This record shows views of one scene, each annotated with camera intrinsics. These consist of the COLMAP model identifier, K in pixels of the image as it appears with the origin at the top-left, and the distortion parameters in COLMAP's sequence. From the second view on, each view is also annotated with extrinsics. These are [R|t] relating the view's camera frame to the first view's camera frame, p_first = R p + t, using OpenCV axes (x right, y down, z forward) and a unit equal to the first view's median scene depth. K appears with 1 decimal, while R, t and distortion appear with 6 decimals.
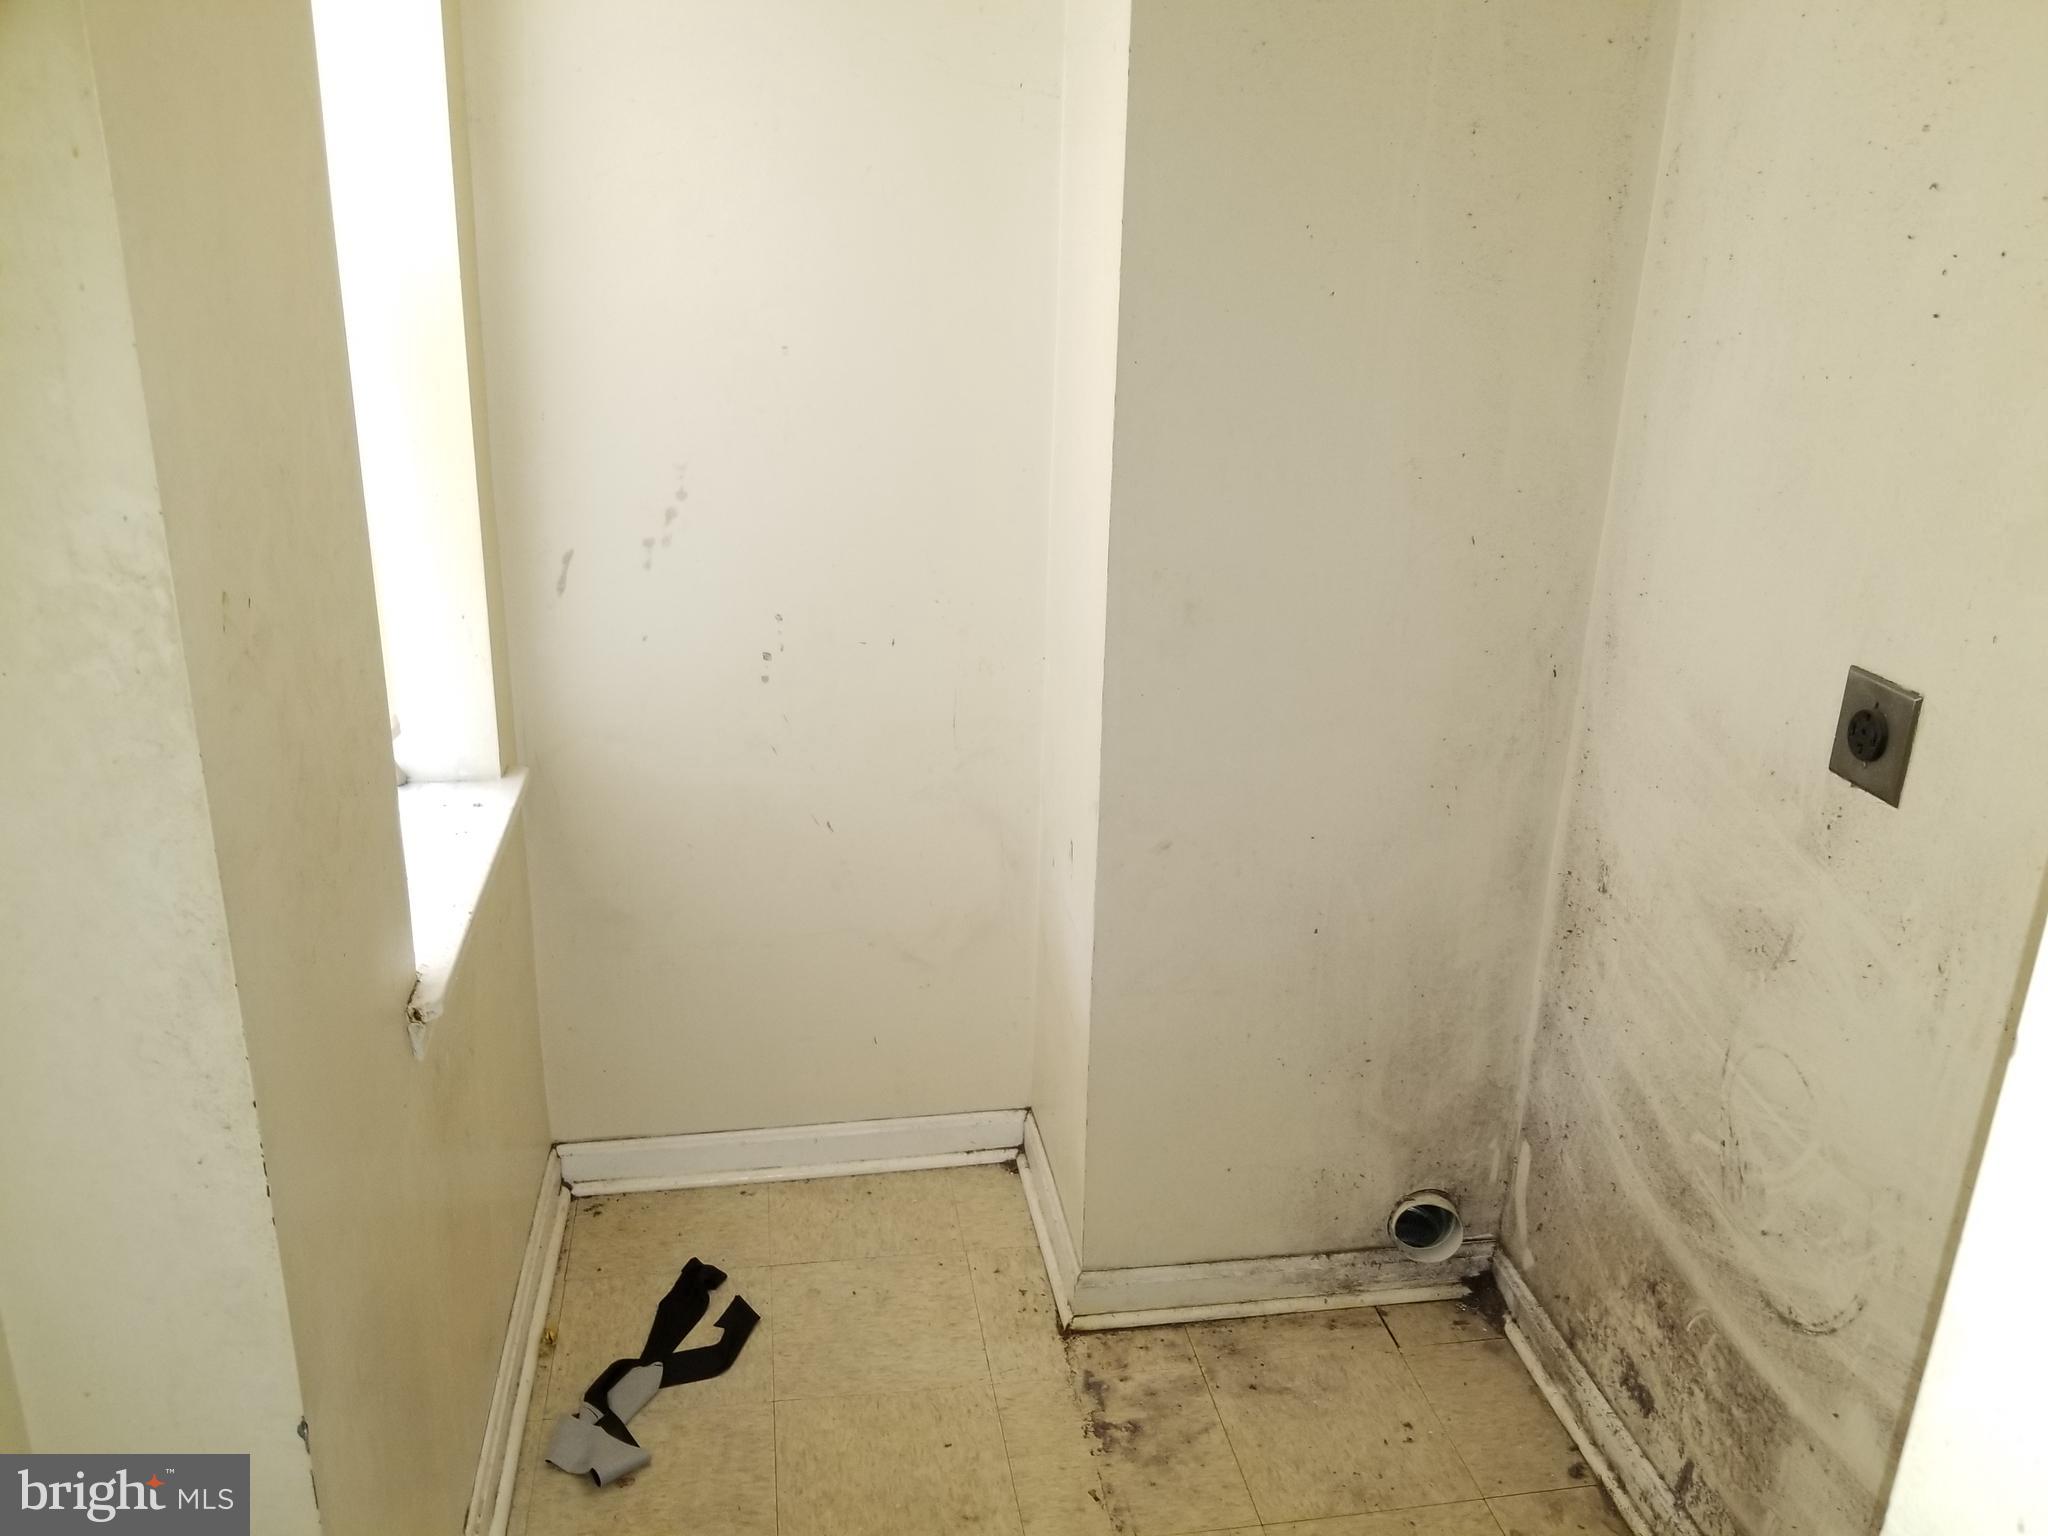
lens RADIAL K [[1552.8, 0, 1077.8], [0, 1552.8, 734.7], [0, 0, 1]] dist [0.005013, -0.081672]
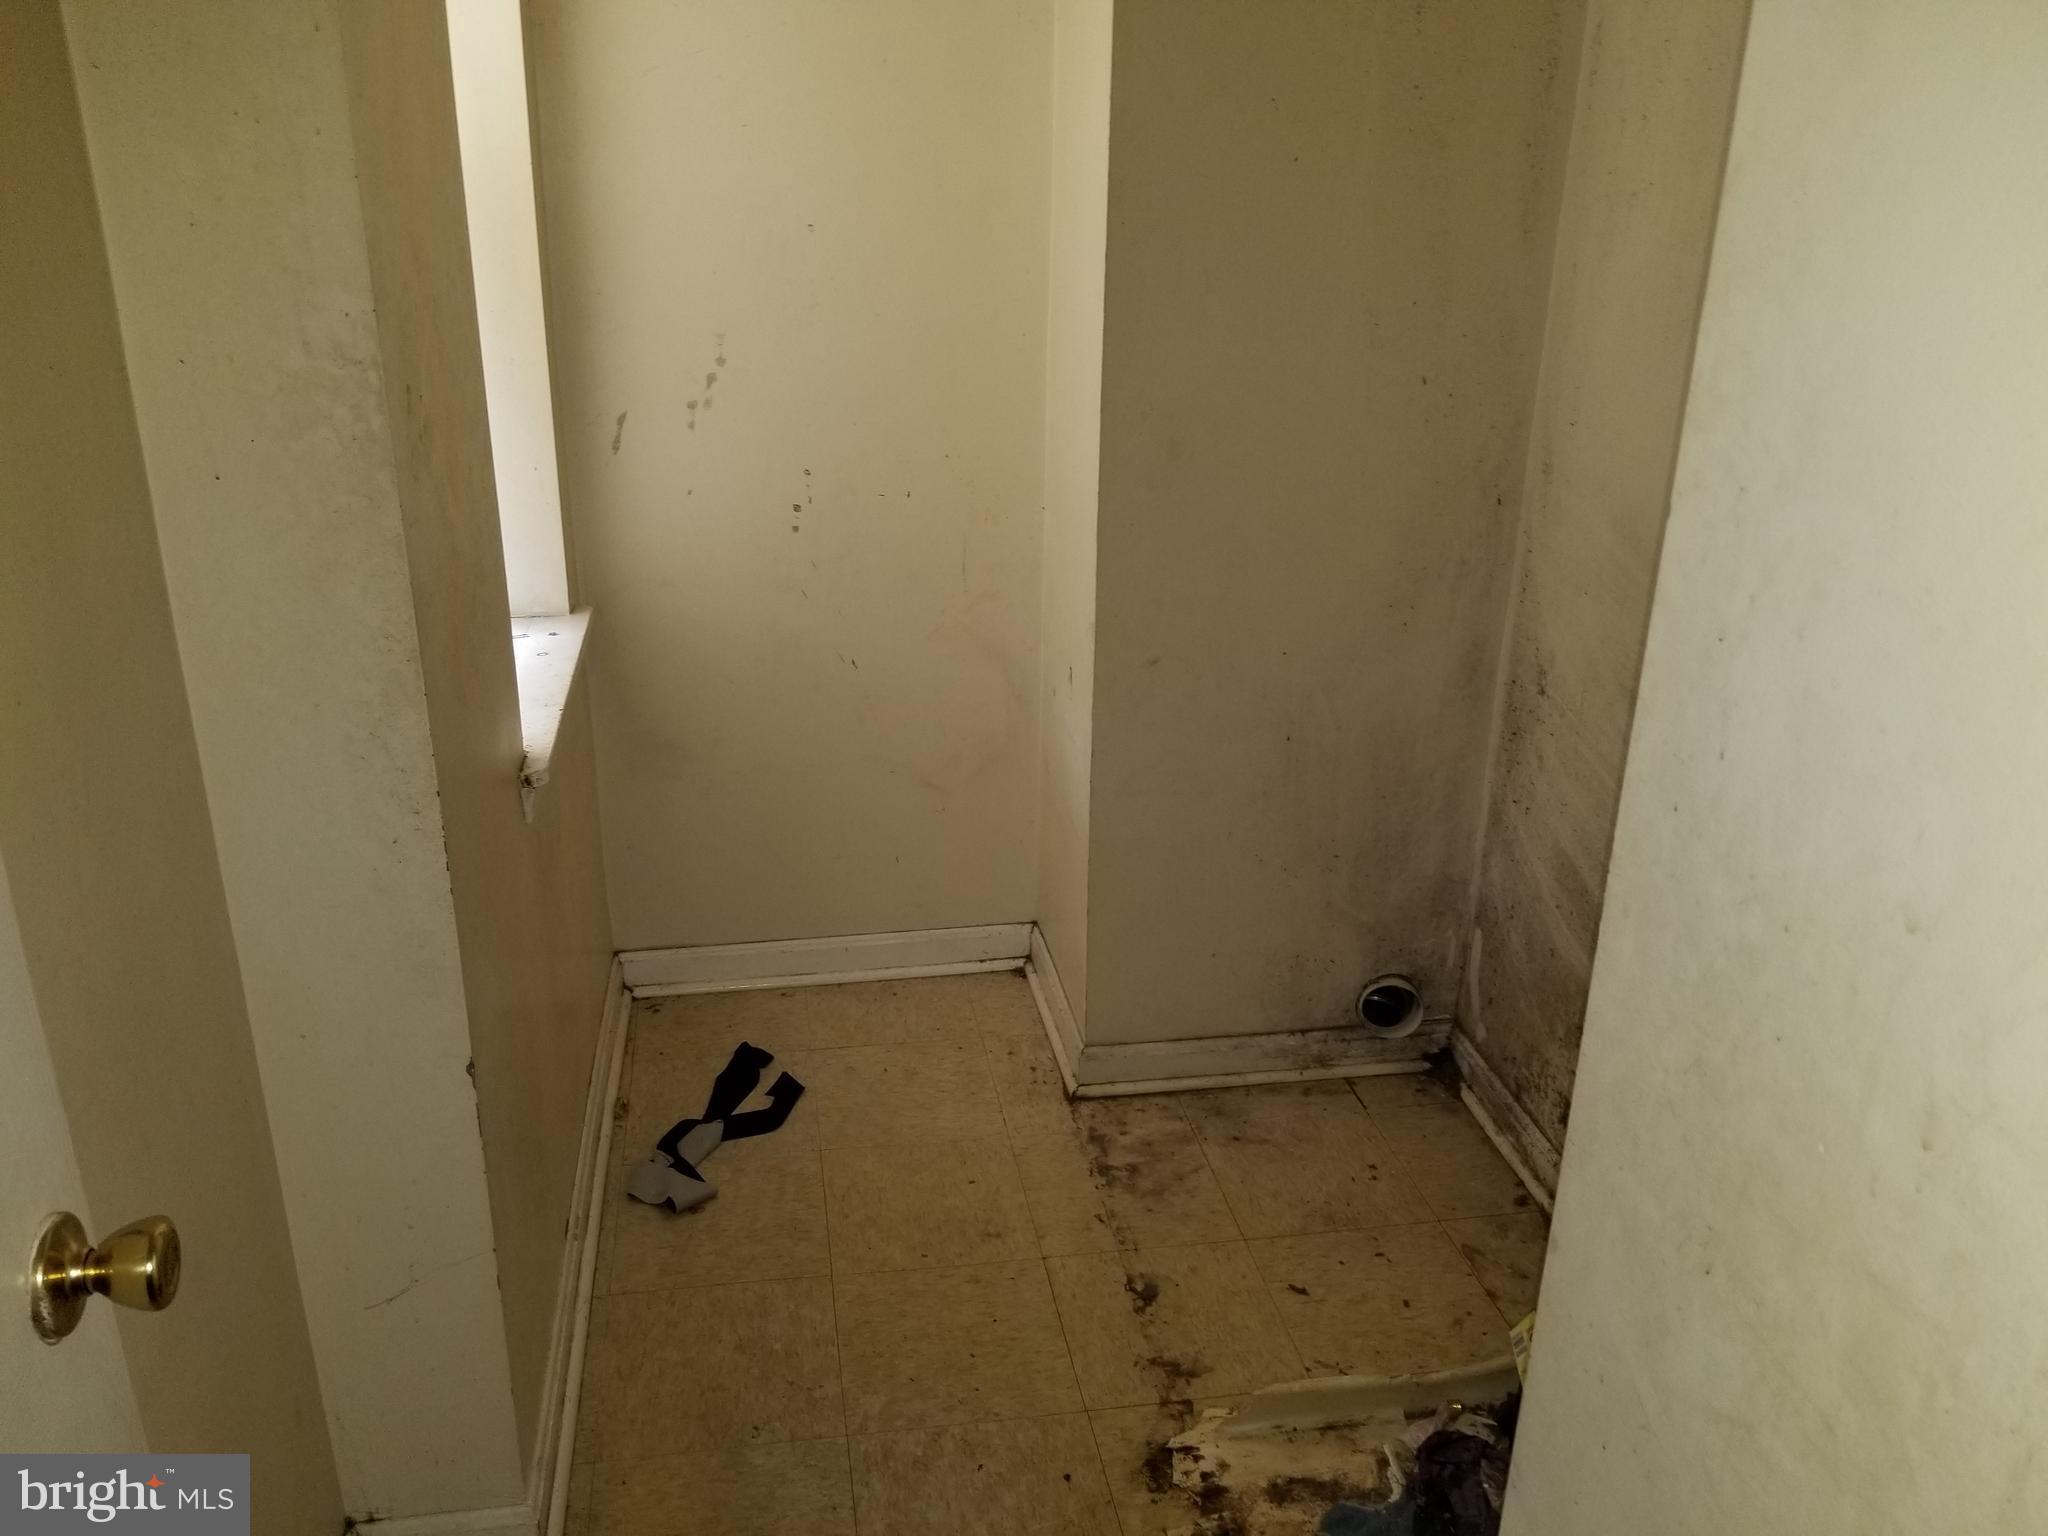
lens RADIAL K [[1594.6, 0, 1024.0], [0, 1594.6, 768.0], [0, 0, 1]] dist [0.038014, -0.174934]
pose [[0.999517, -0.015050, -0.027195, -0.007582], [0.016294, 0.998803, 0.046118, 0.090457], [0.026468, -0.046539, 0.998566, -0.166685]]
